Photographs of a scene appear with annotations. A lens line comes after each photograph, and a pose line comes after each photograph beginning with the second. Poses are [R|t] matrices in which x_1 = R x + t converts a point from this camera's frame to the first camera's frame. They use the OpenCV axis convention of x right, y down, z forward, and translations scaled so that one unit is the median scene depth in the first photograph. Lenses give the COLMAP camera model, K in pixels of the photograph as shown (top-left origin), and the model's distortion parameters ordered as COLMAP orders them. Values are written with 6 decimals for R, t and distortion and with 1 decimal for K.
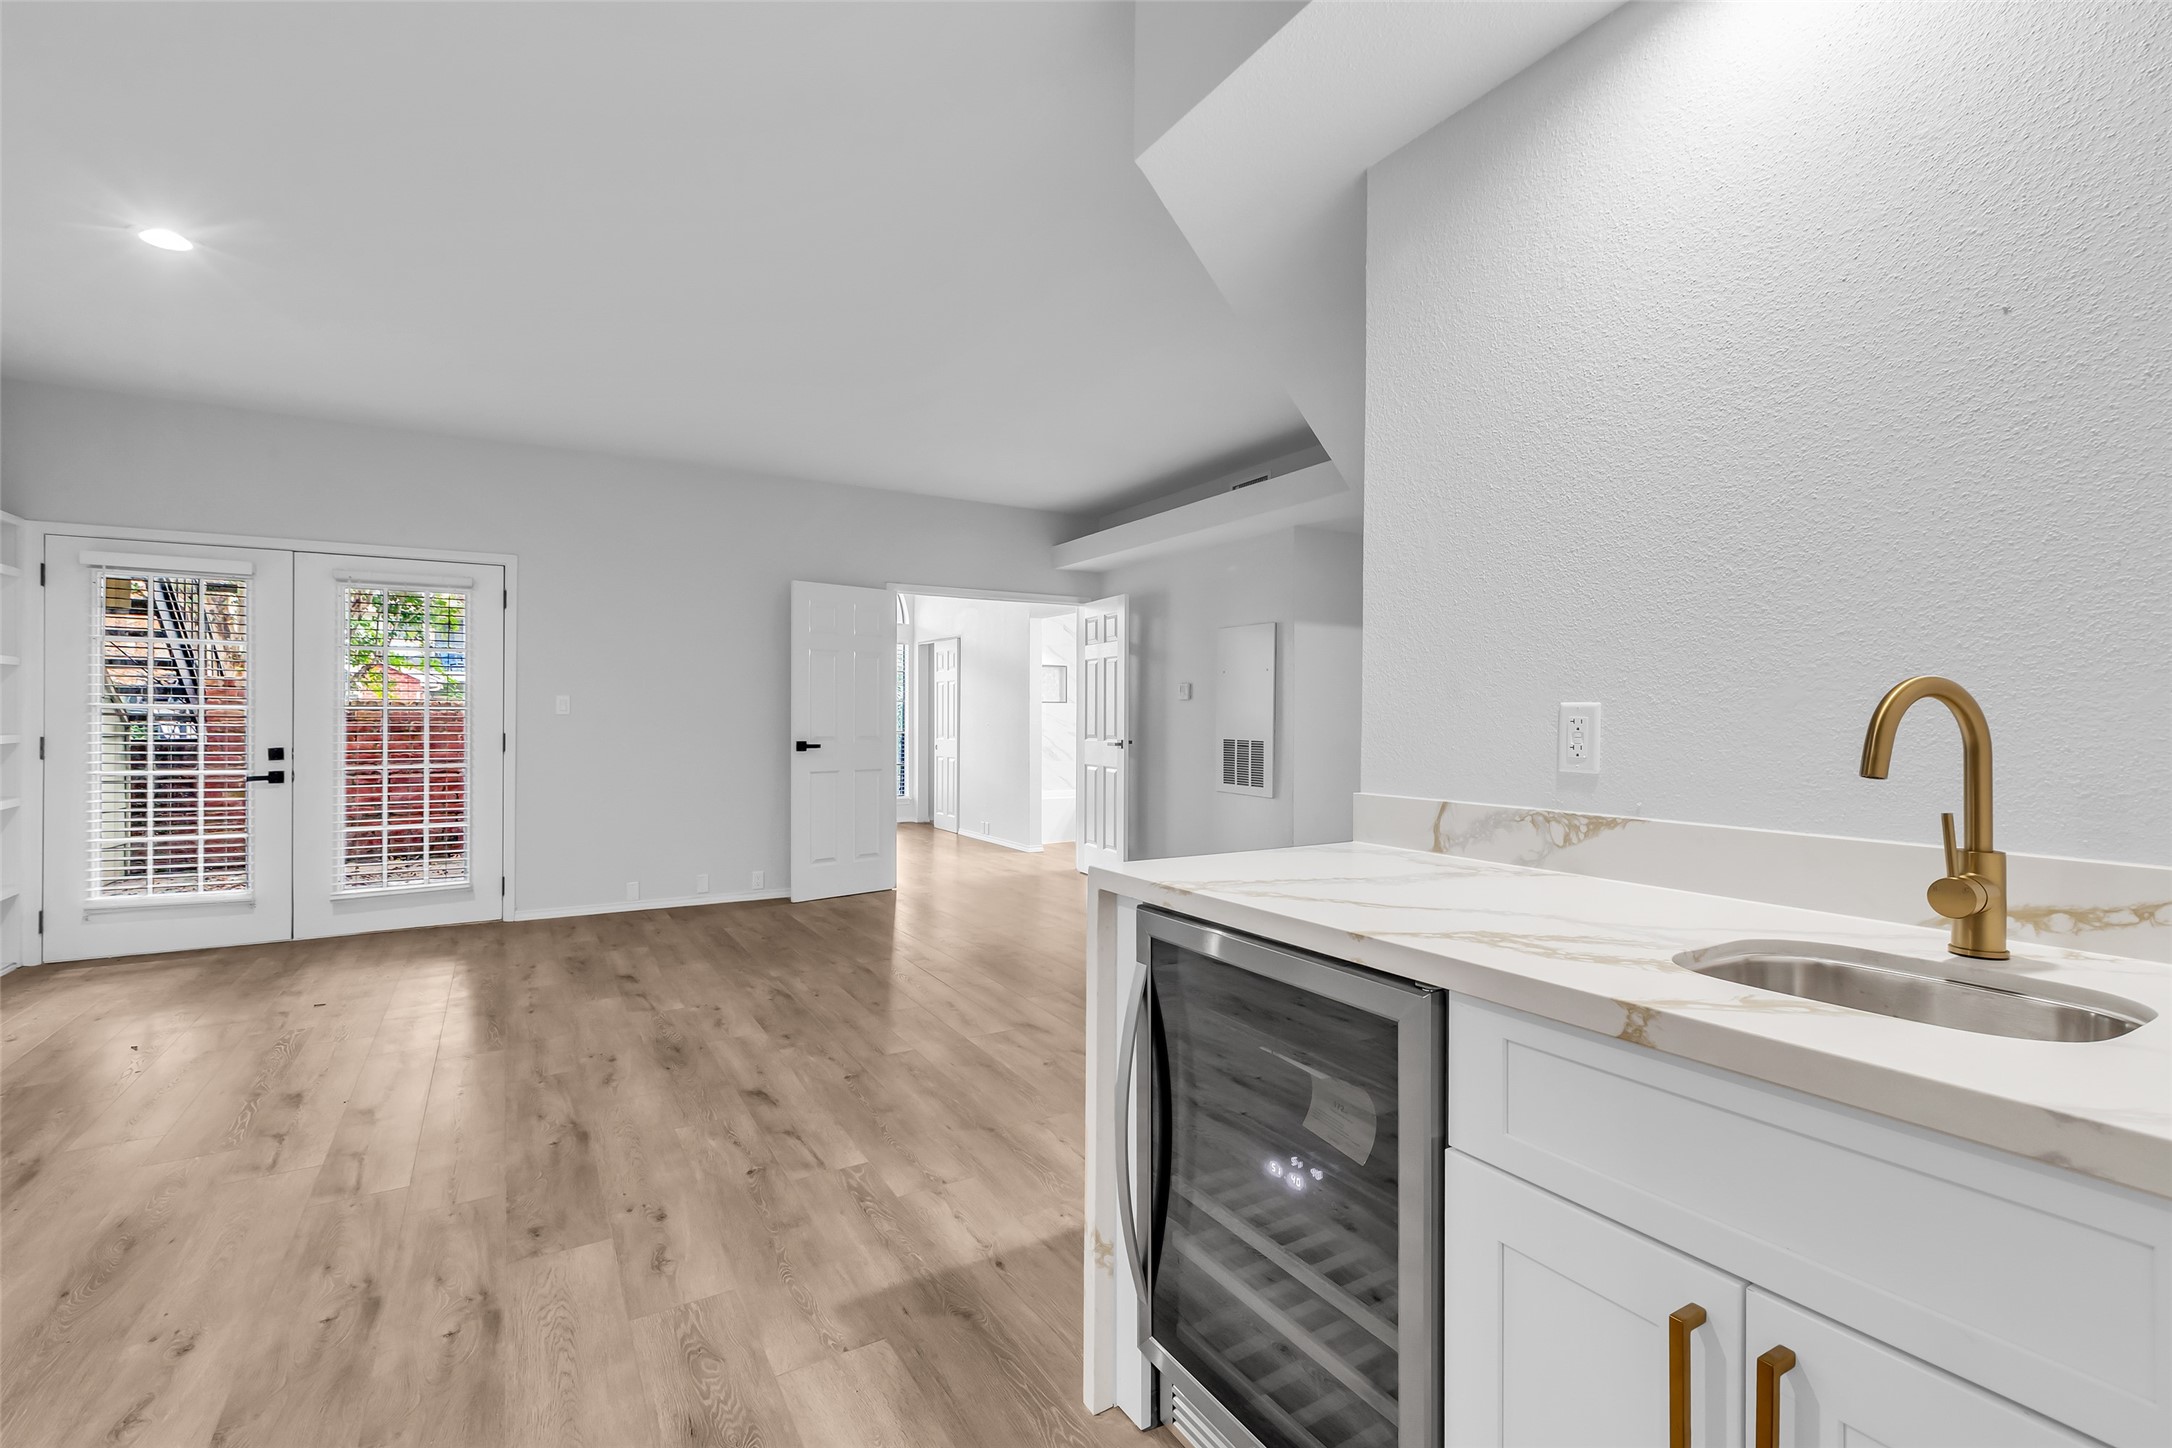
lens RADIAL K [[974.1, 0, 1099.8], [0, 974.1, 713.9], [0, 0, 1]] dist [0.001246, 0.000526]
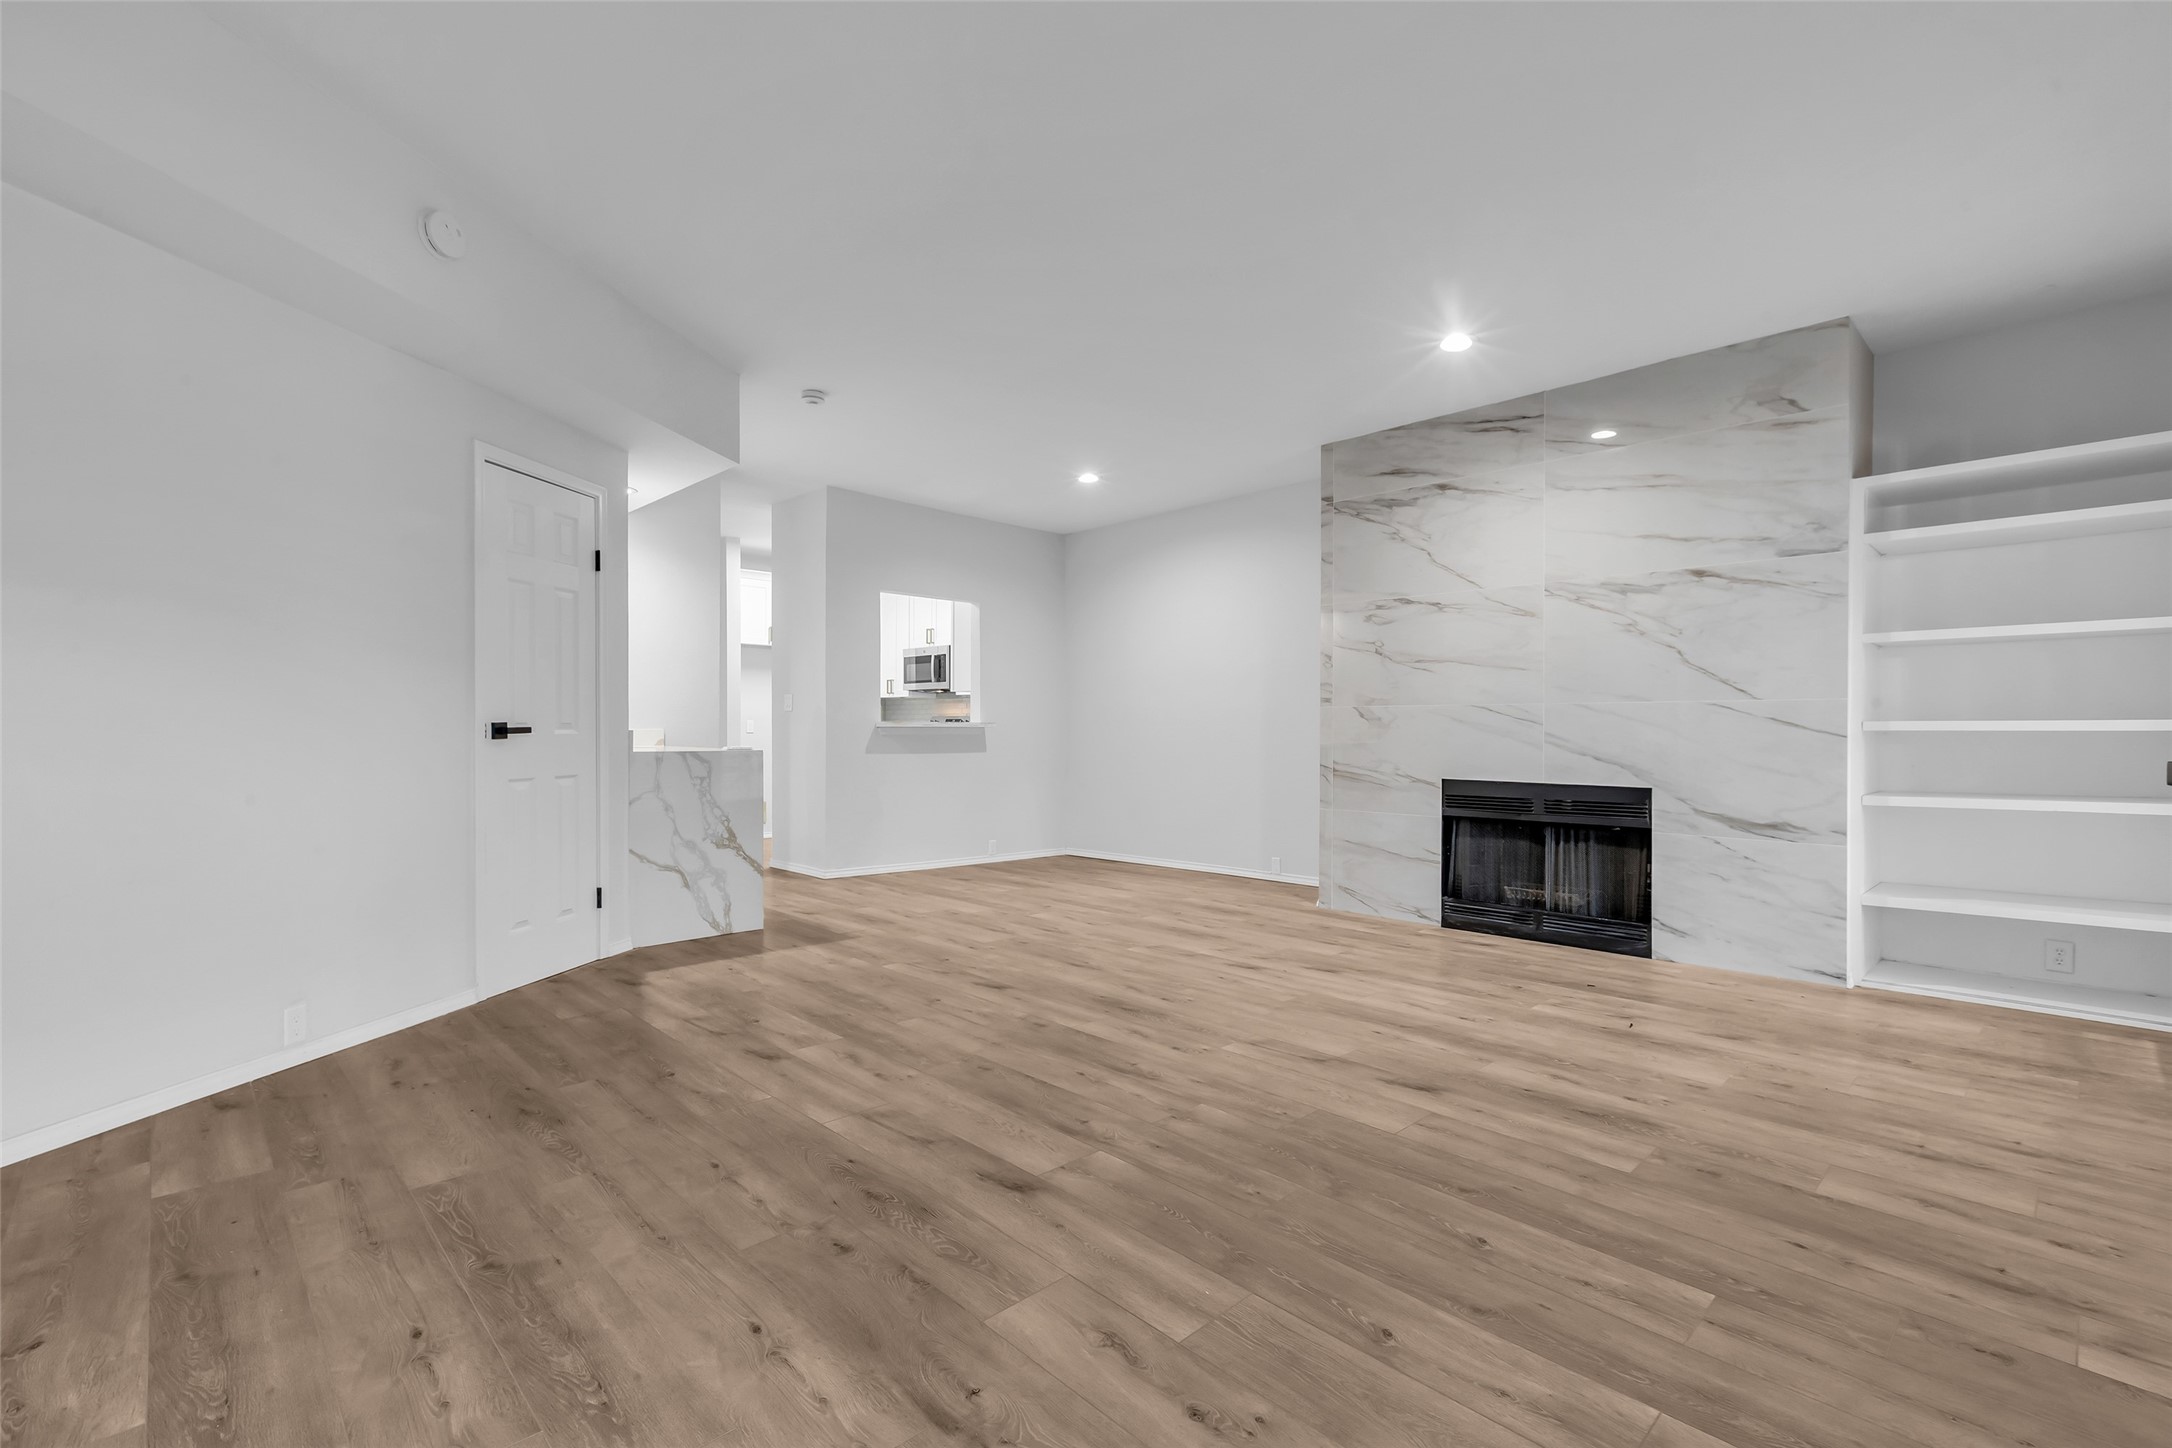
lens RADIAL K [[972.7, 0, 1099.8], [0, 972.7, 734.2], [0, 0, 1]] dist [0.005005, 0.000193]
pose [[-0.974601, -0.005713, -0.223876, -0.121849], [-0.005724, 0.999983, -0.000597, 0.035811], [0.223876, 0.000700, -0.974617, 1.438147]]
